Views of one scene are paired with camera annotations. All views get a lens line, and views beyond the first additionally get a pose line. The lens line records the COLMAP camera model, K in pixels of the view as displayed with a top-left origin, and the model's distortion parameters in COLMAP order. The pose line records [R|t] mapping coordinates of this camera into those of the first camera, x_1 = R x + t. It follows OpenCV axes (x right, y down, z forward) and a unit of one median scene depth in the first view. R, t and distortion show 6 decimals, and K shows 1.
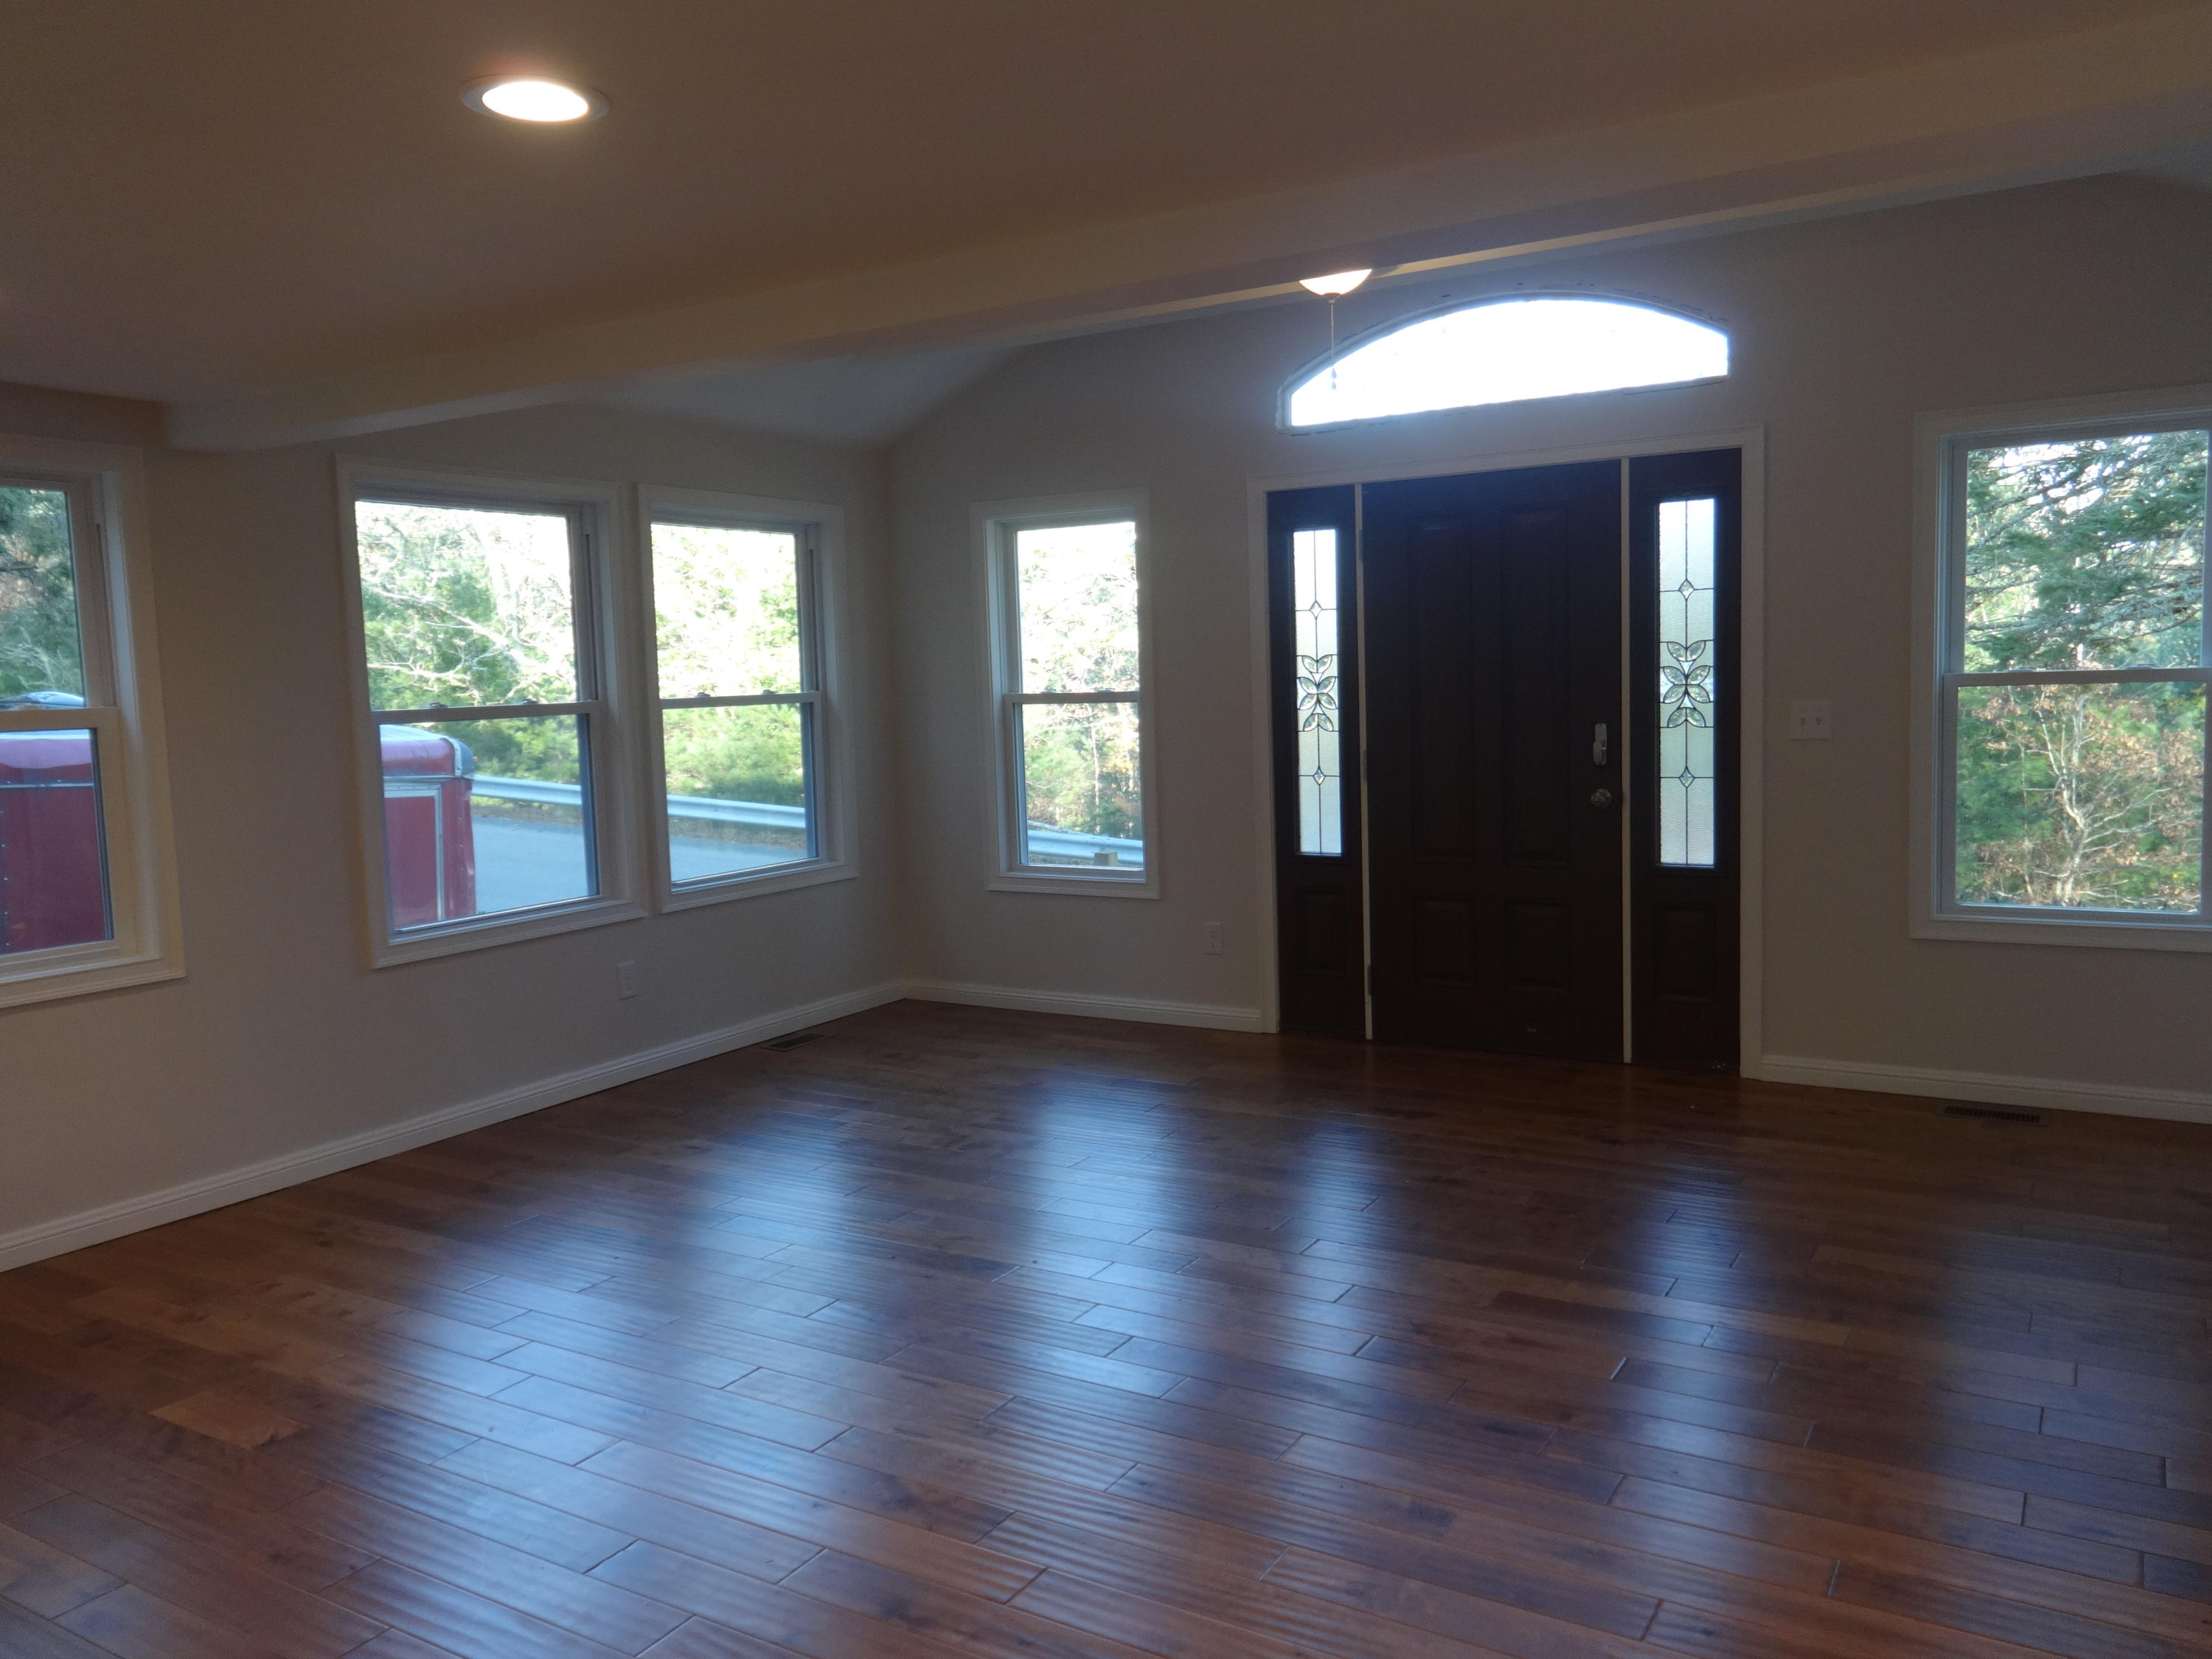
lens RADIAL K [[1654.3, 0, 1106.0], [0, 1654.3, 829.5], [0, 0, 1]] dist [0.000273, 0.003451]
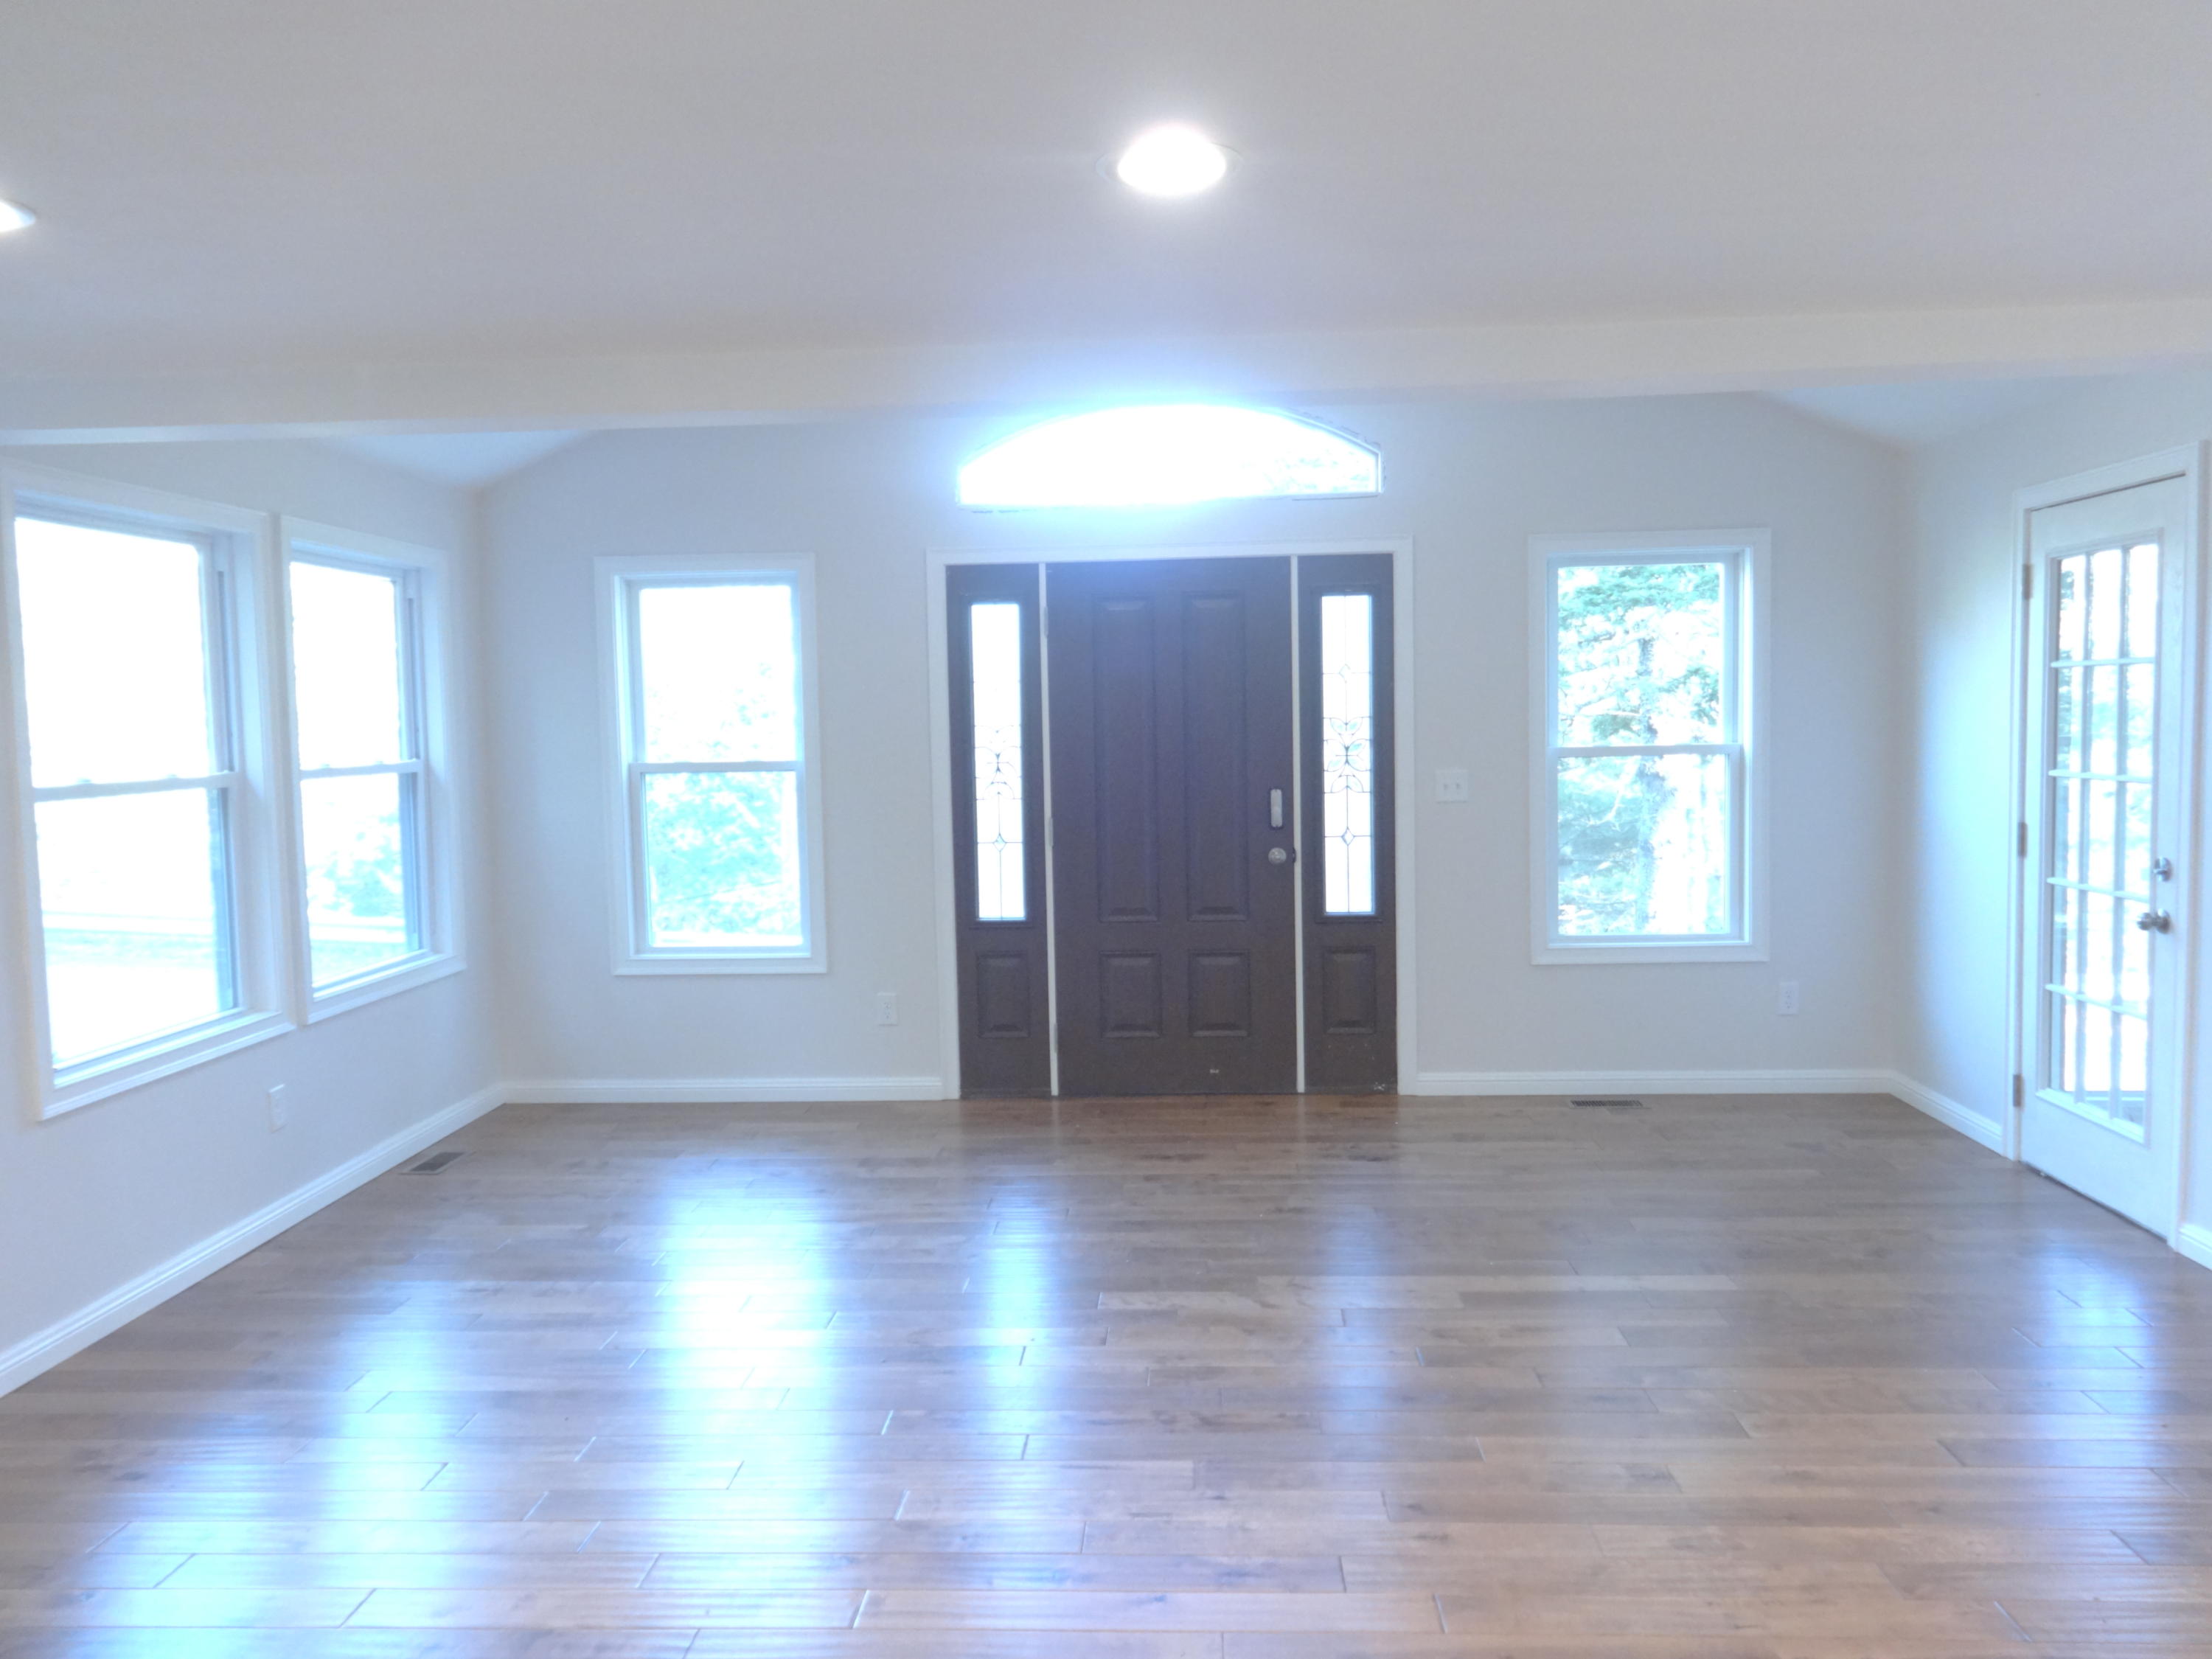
lens RADIAL K [[1665.6, 0, 1106.0], [0, 1665.6, 829.5], [0, 0, 1]] dist [0.006122, 0.010735]
pose [[0.878866, -0.019064, 0.476687, -0.320670], [0.037324, 0.998886, -0.028867, -0.008628], [-0.475606, 0.043162, 0.878599, 0.062176]]
